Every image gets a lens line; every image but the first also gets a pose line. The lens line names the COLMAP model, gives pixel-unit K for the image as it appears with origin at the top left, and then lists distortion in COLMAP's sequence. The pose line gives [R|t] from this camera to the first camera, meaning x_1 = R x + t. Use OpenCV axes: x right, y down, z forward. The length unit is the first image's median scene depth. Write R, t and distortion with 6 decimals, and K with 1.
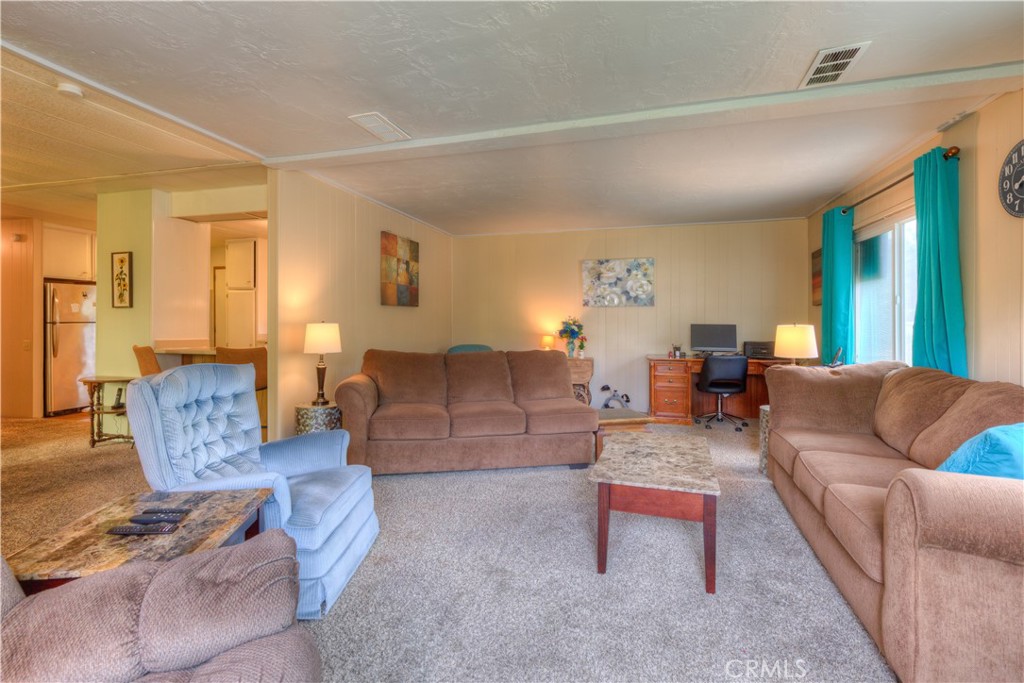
lens RADIAL K [[482.5, 0, 503.2], [0, 482.5, 333.2], [0, 0, 1]] dist [-0.006184, 0.002155]
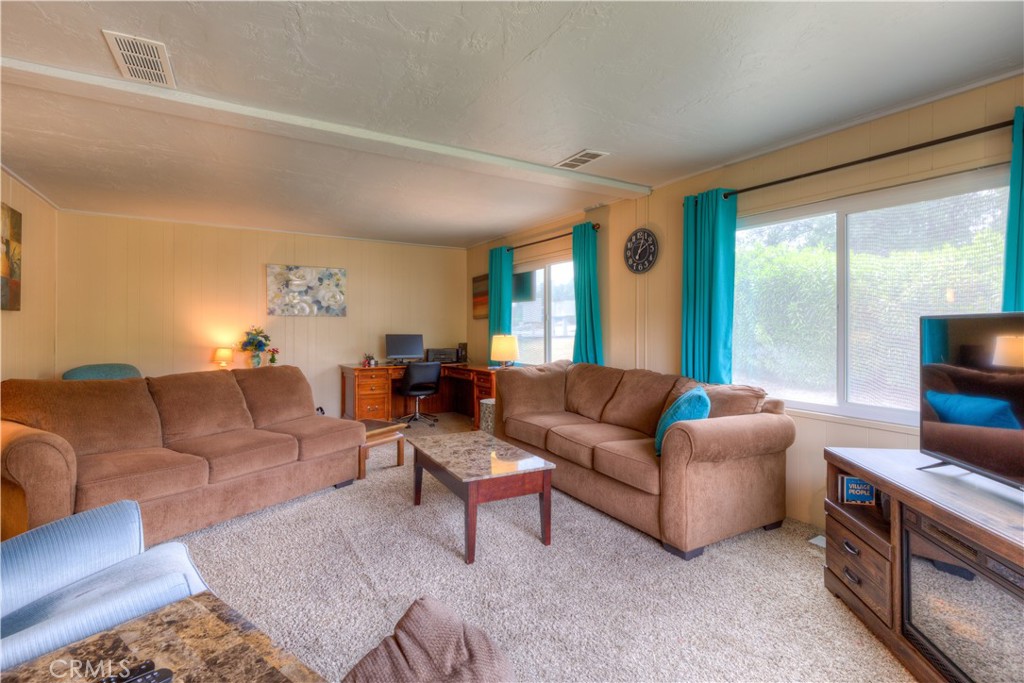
lens RADIAL K [[482.5, 0, 502.9], [0, 482.5, 335.5], [0, 0, 1]] dist [-0.006184, 0.002155]
pose [[0.676294, -0.008869, 0.736578, -0.230176], [0.016634, 0.999856, -0.003234, -0.008499], [-0.736444, 0.014440, 0.676345, 0.078602]]
